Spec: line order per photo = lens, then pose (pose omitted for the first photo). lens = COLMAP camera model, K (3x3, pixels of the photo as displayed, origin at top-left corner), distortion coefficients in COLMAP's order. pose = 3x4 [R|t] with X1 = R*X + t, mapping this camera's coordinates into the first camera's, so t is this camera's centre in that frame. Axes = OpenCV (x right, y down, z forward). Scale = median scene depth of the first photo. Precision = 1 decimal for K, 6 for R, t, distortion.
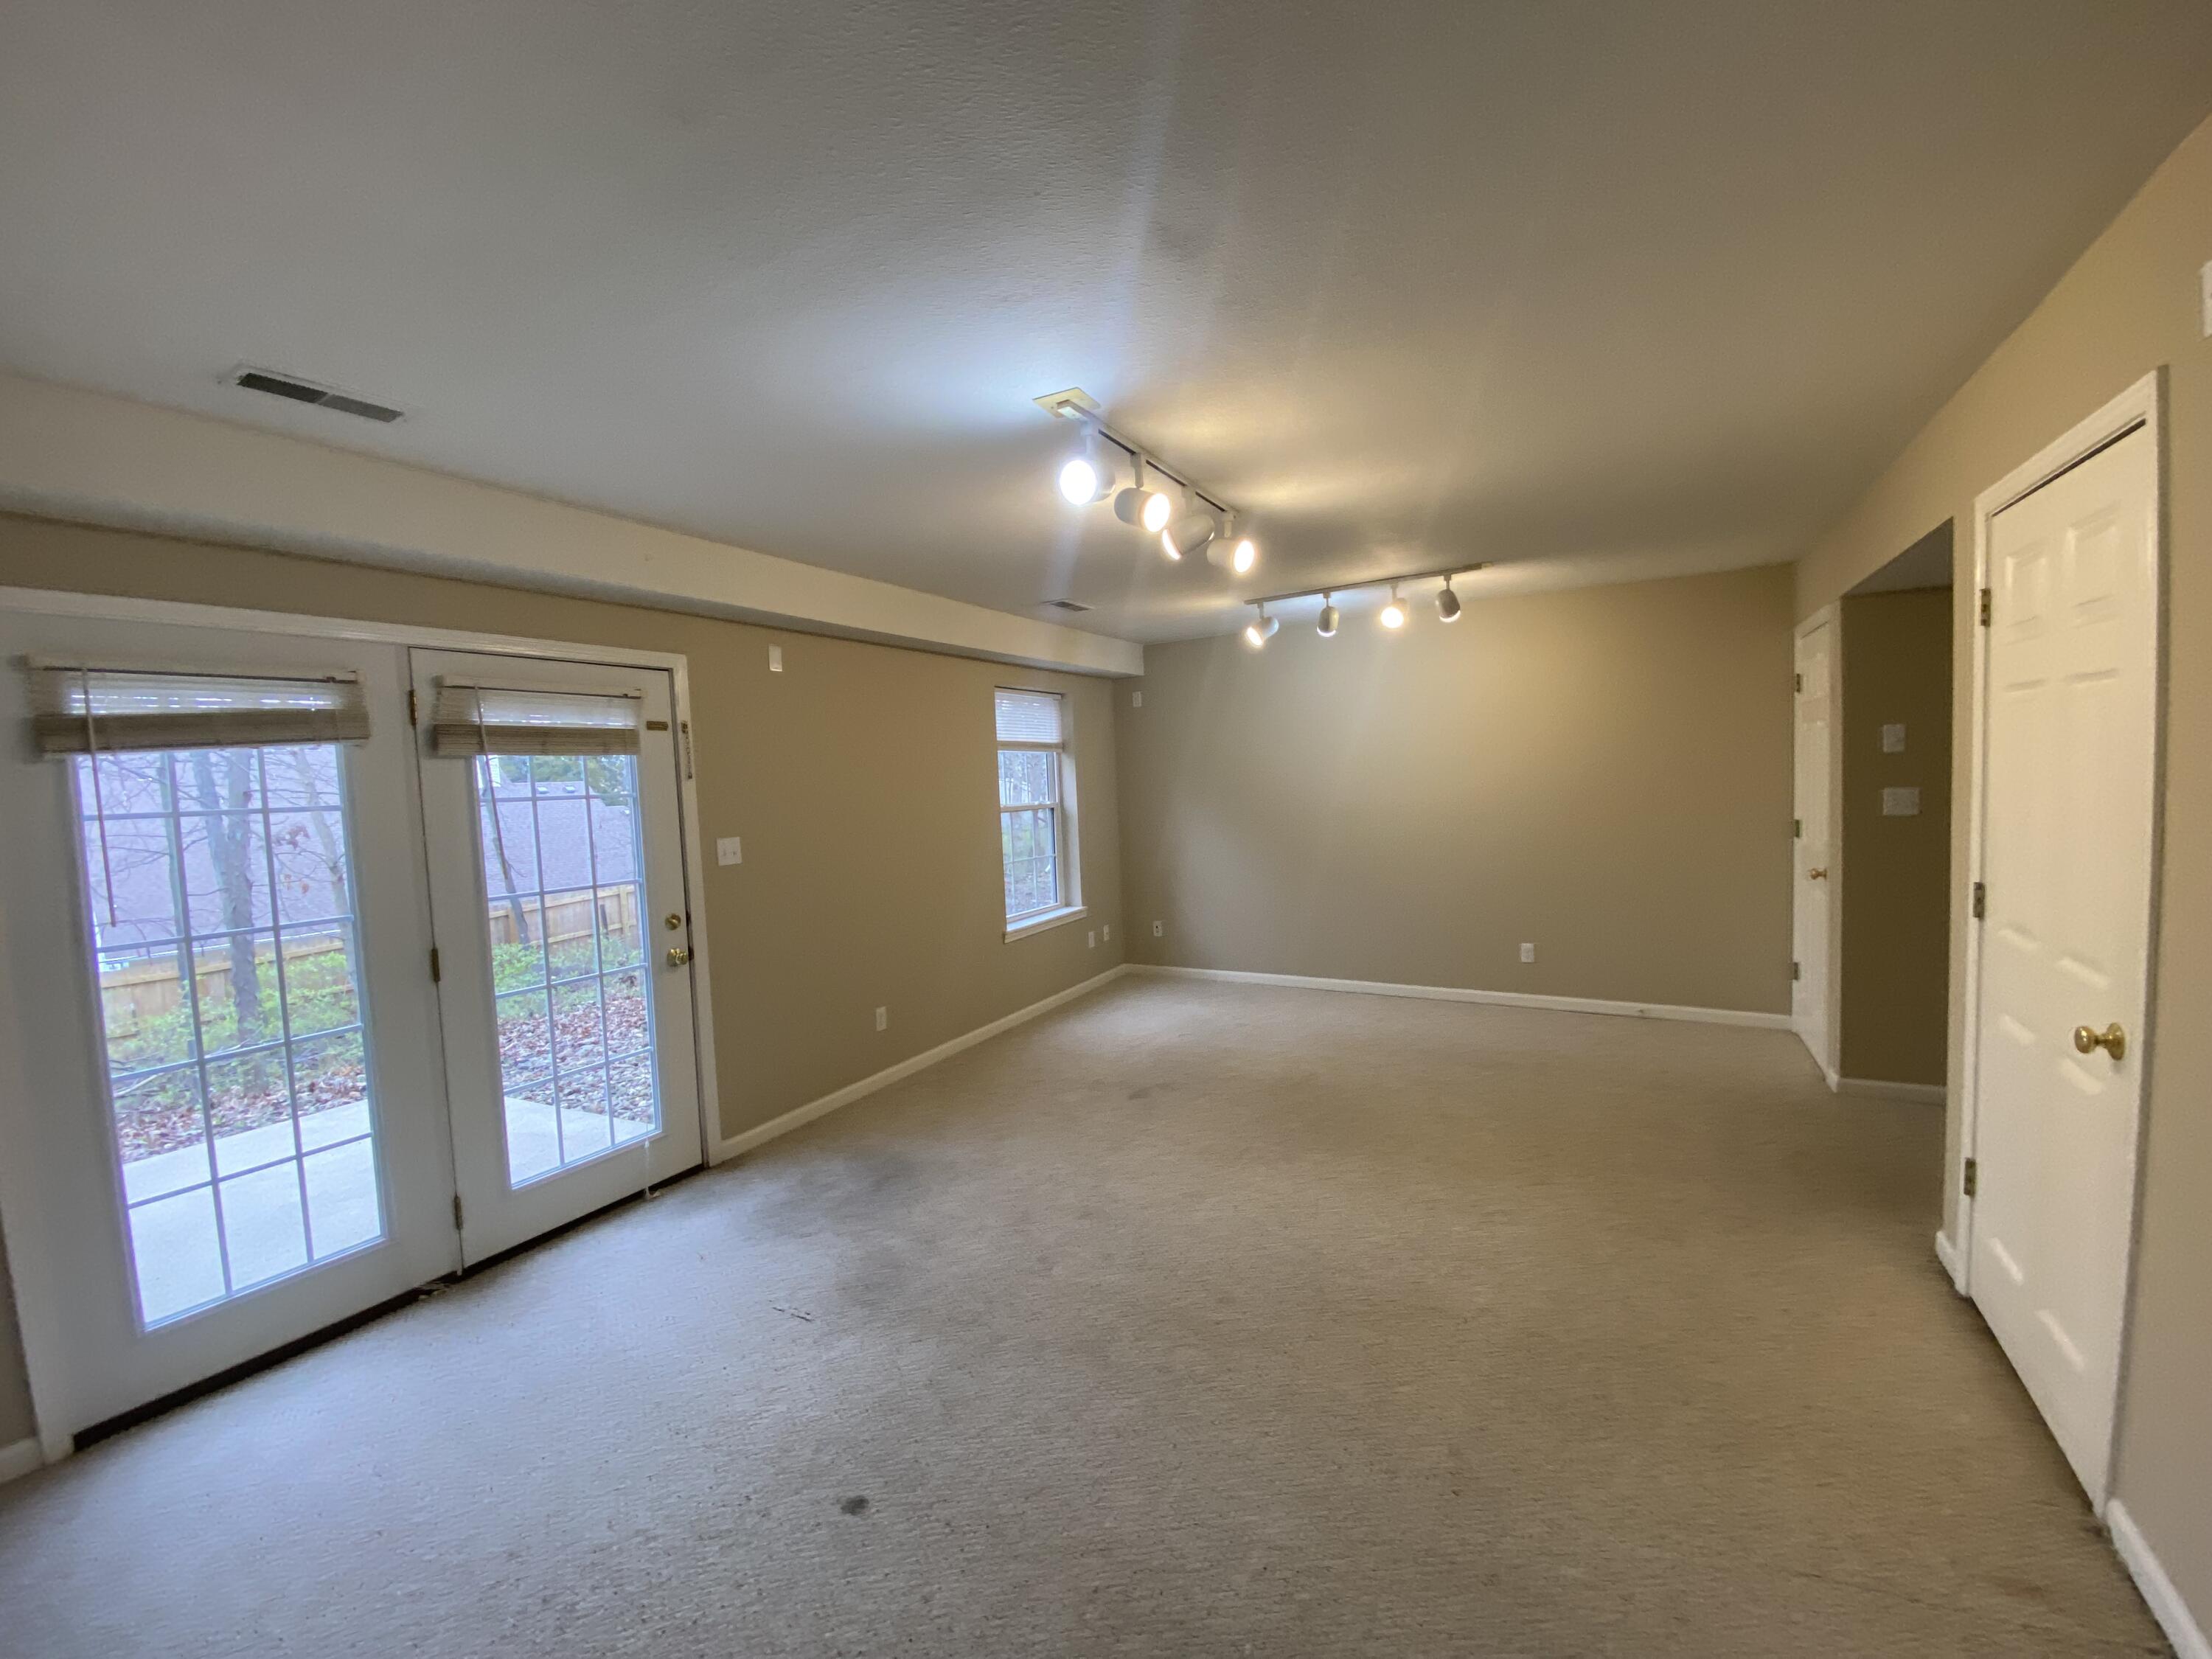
lens RADIAL K [[891.3, 0, 1091.8], [0, 891.3, 824.2], [0, 0, 1]] dist [0.007582, -0.011450]
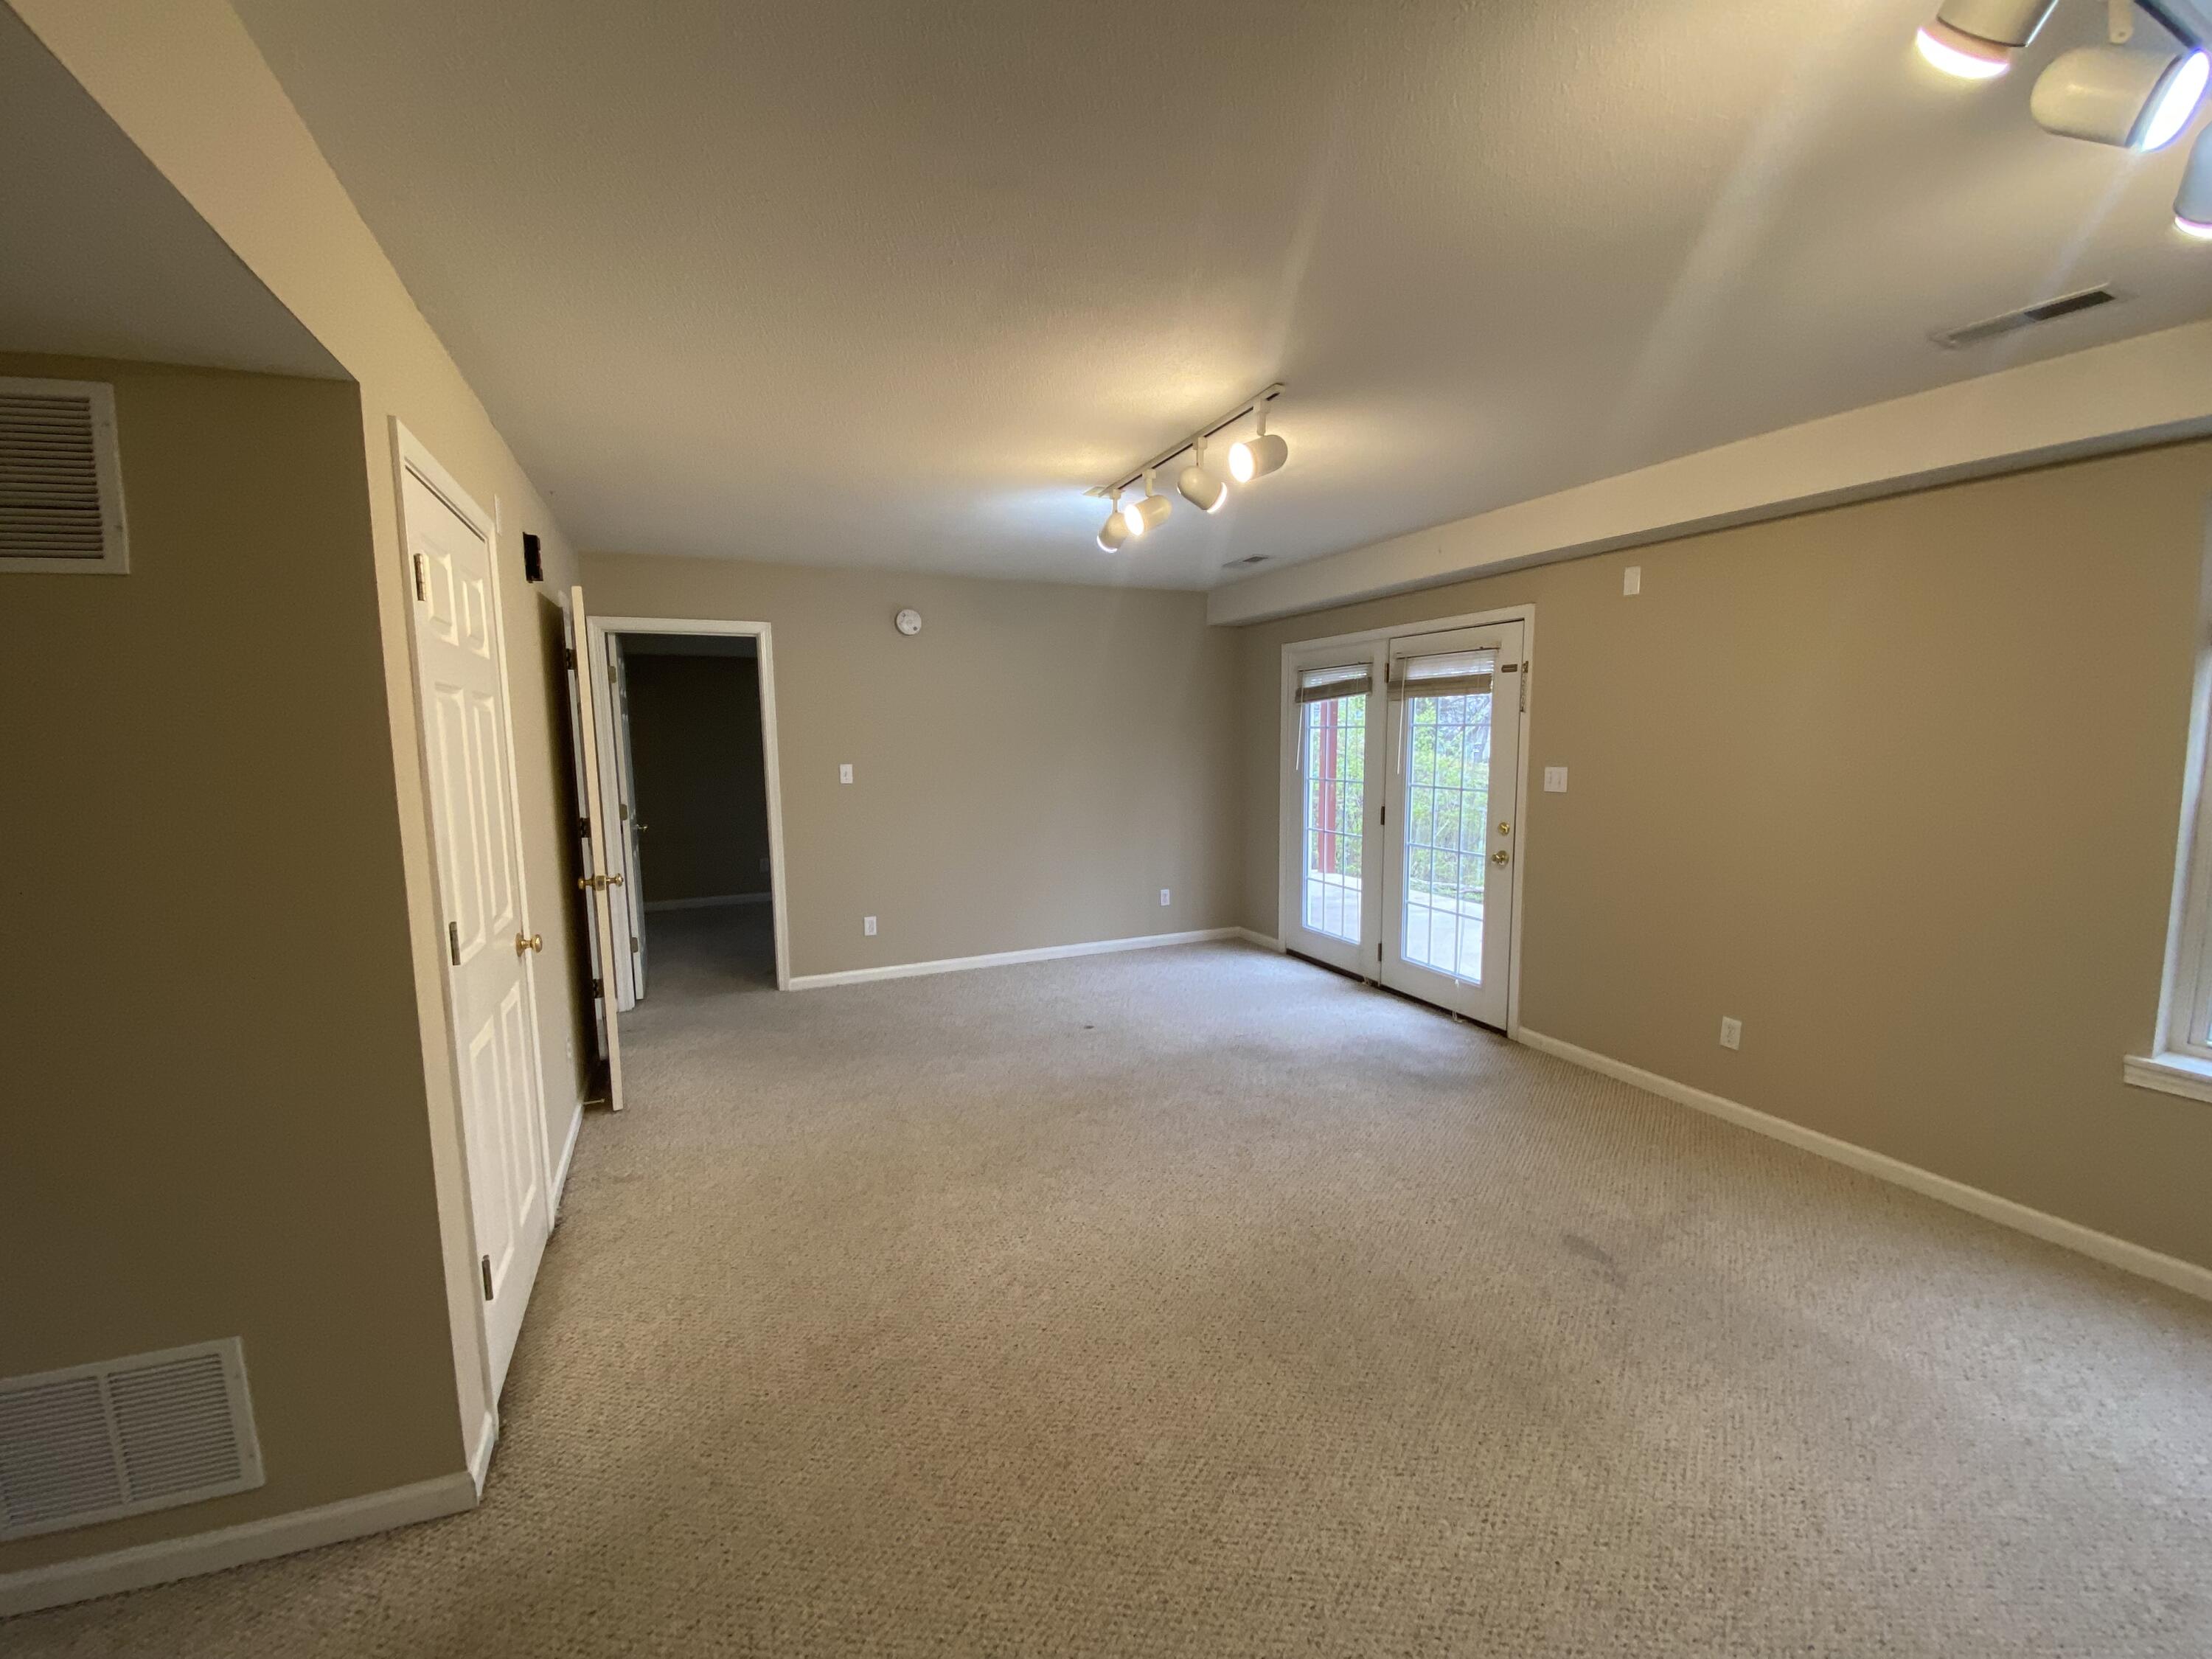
lens RADIAL K [[891.3, 0, 1091.8], [0, 891.3, 829.5], [0, 0, 1]] dist [0.007582, -0.011450]
pose [[-0.596119, 0.142385, -0.790170, 0.880509], [-0.002745, 0.983783, 0.179343, -0.114260], [0.802891, 0.109079, -0.586061, 1.322786]]
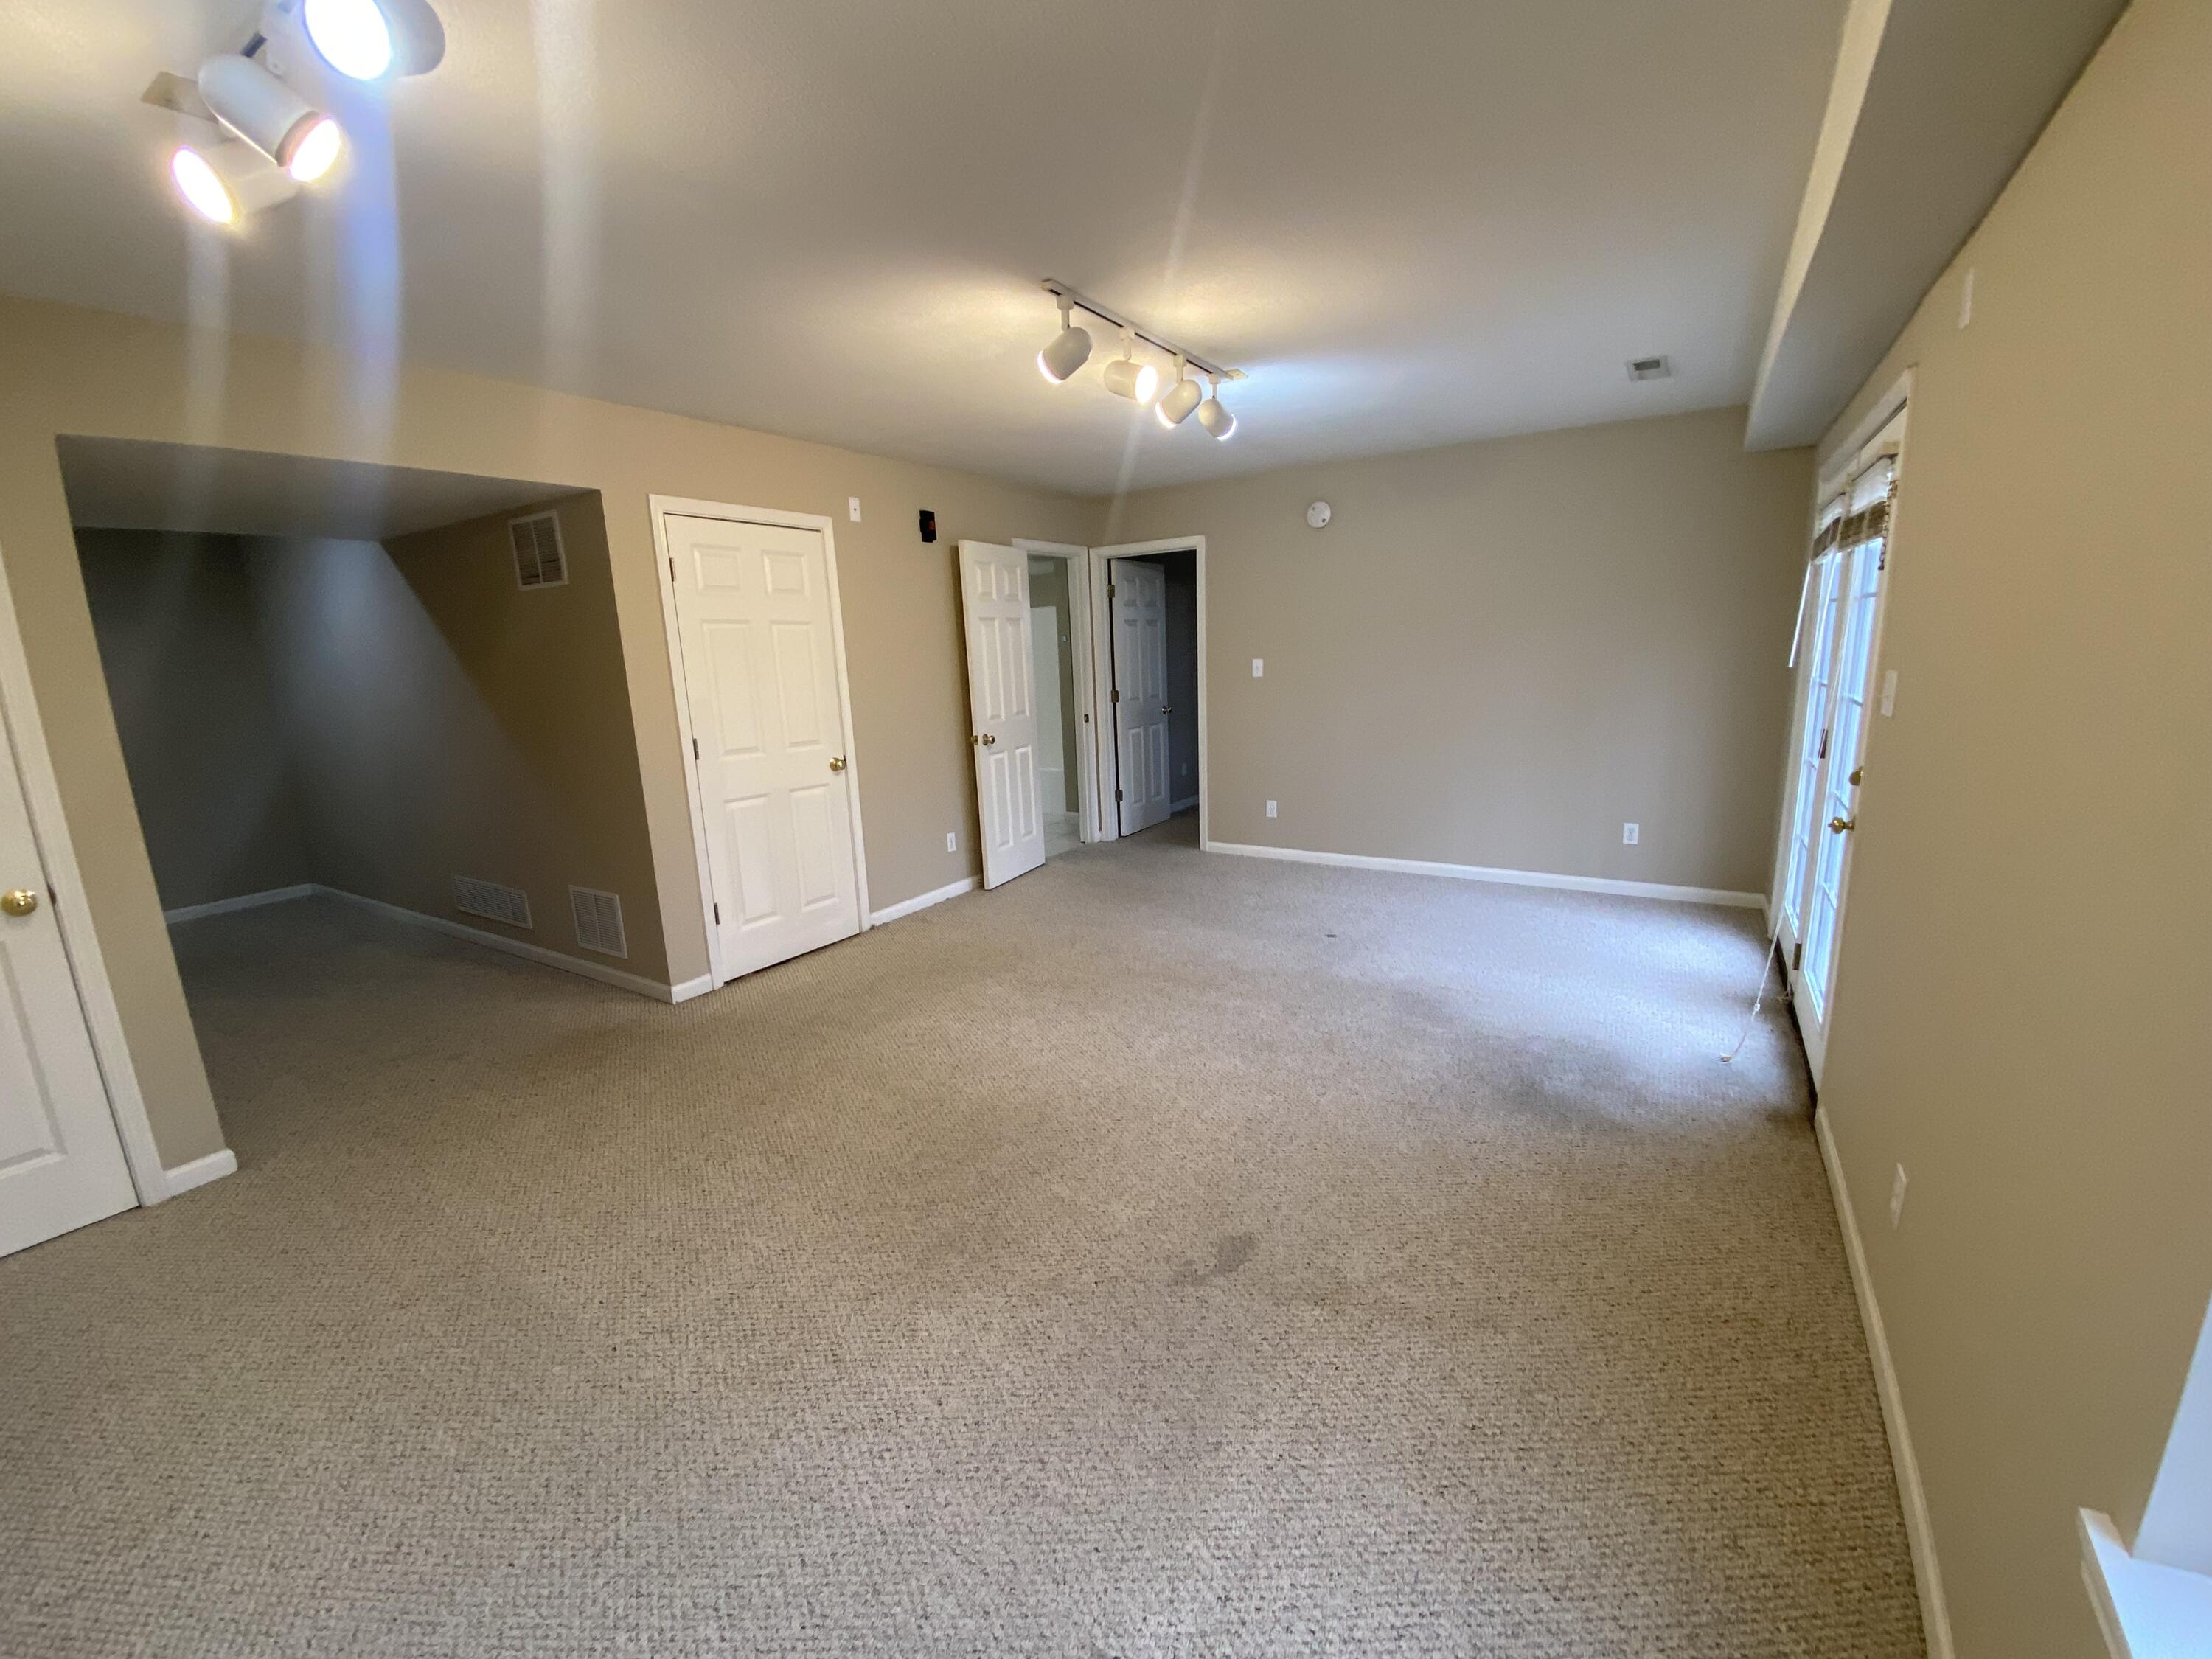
lens RADIAL K [[891.3, 0, 1086.8], [0, 891.3, 822.5], [0, 0, 1]] dist [0.007582, -0.011450]
pose [[-0.994511, 0.074042, 0.073924, 0.103492], [0.090038, 0.965529, 0.244225, -0.090311], [-0.053293, 0.249541, -0.966897, 1.807862]]
